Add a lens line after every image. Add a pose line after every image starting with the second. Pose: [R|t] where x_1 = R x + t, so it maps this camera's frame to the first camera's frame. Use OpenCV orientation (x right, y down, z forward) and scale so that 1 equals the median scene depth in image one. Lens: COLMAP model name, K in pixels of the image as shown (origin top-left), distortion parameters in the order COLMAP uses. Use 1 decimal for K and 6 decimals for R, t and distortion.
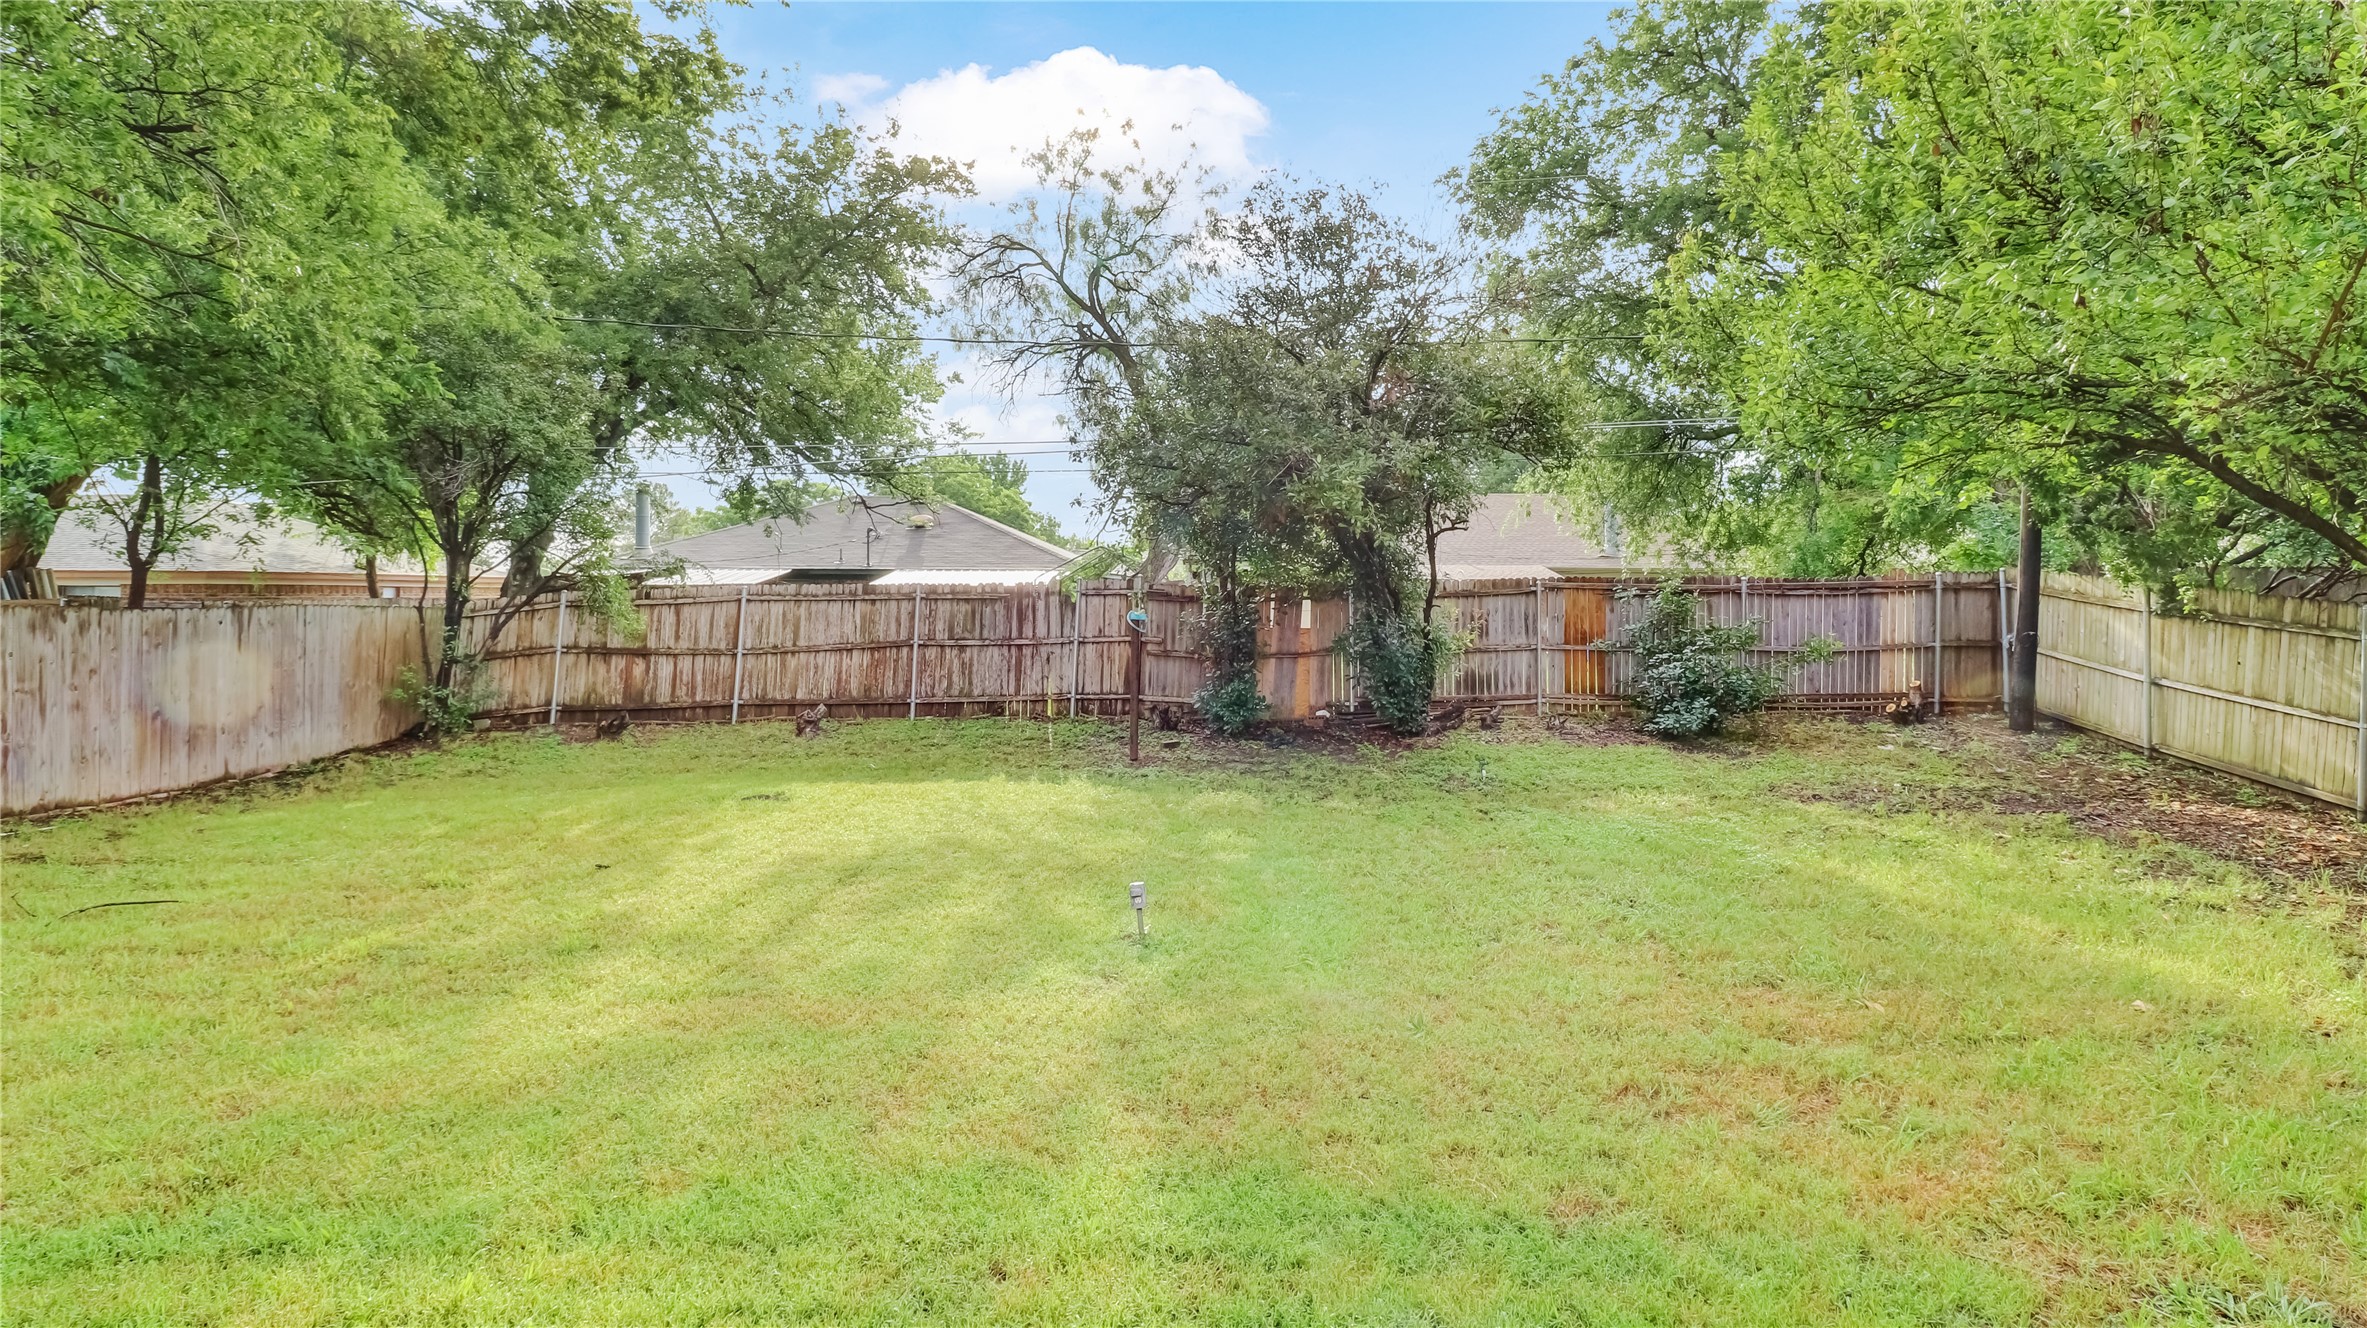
lens RADIAL K [[1124.8, 0, 1200.8], [0, 1124.8, 655.5], [0, 0, 1]] dist [-0.001089, -0.000558]
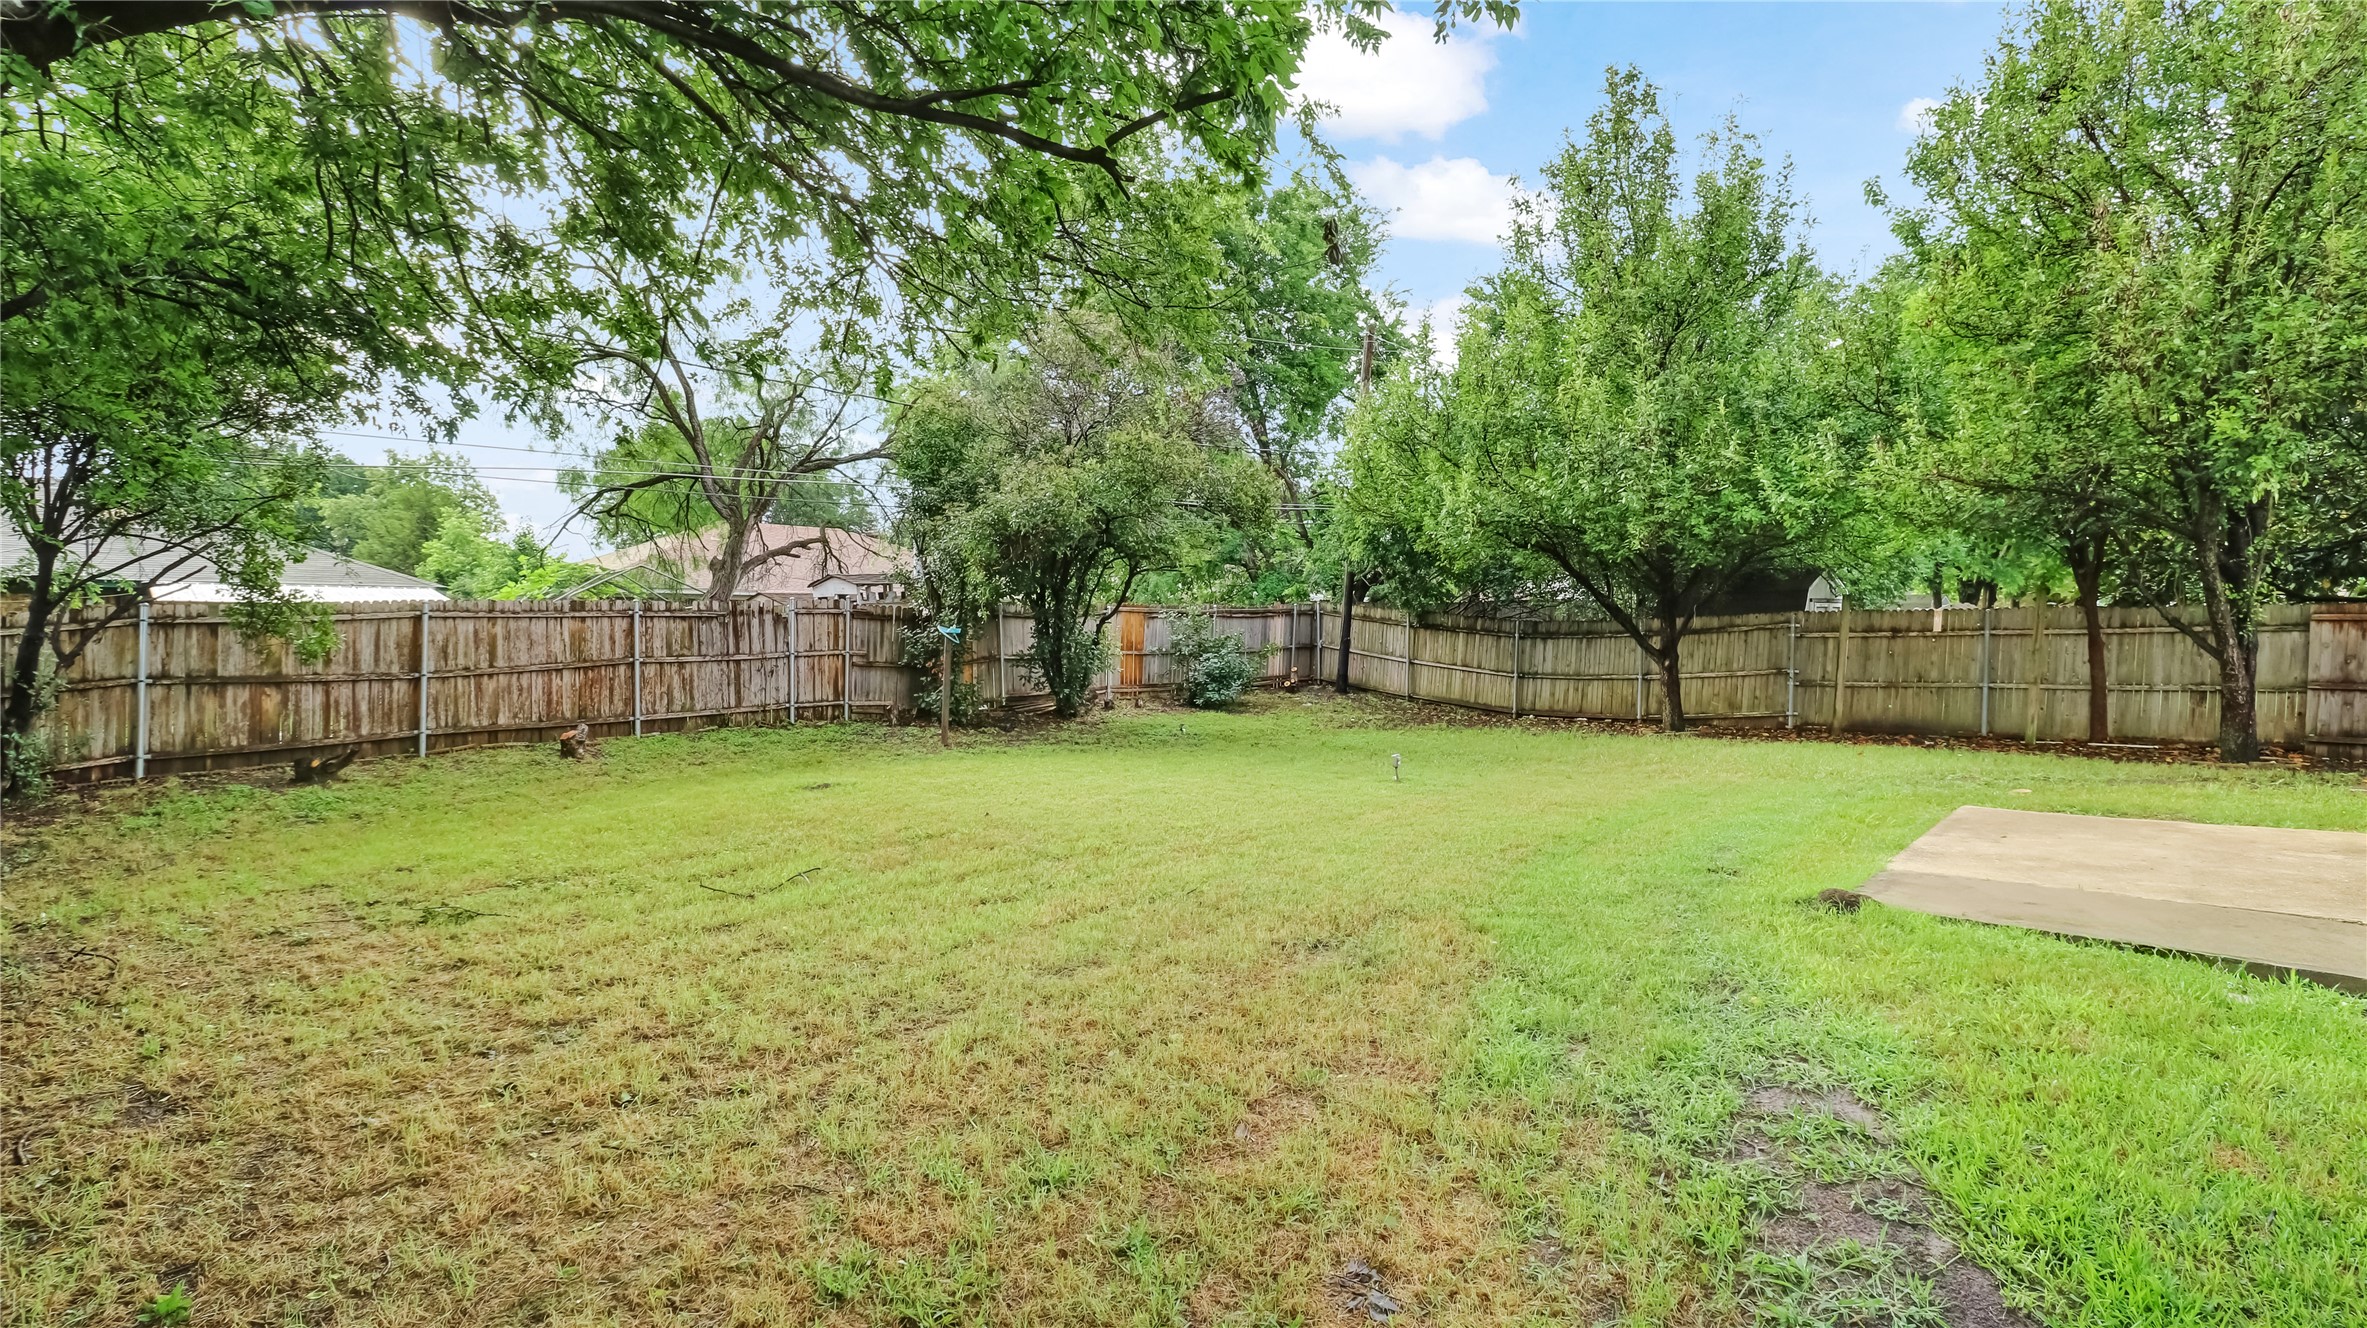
lens RADIAL K [[1124.8, 0, 1200.8], [0, 1124.8, 655.5], [0, 0, 1]] dist [-0.001089, -0.000558]
pose [[0.671981, -0.020155, 0.740294, -0.653644], [0.037740, 0.999263, -0.007051, 0.010239], [-0.739606, 0.032677, 0.672246, -0.042720]]
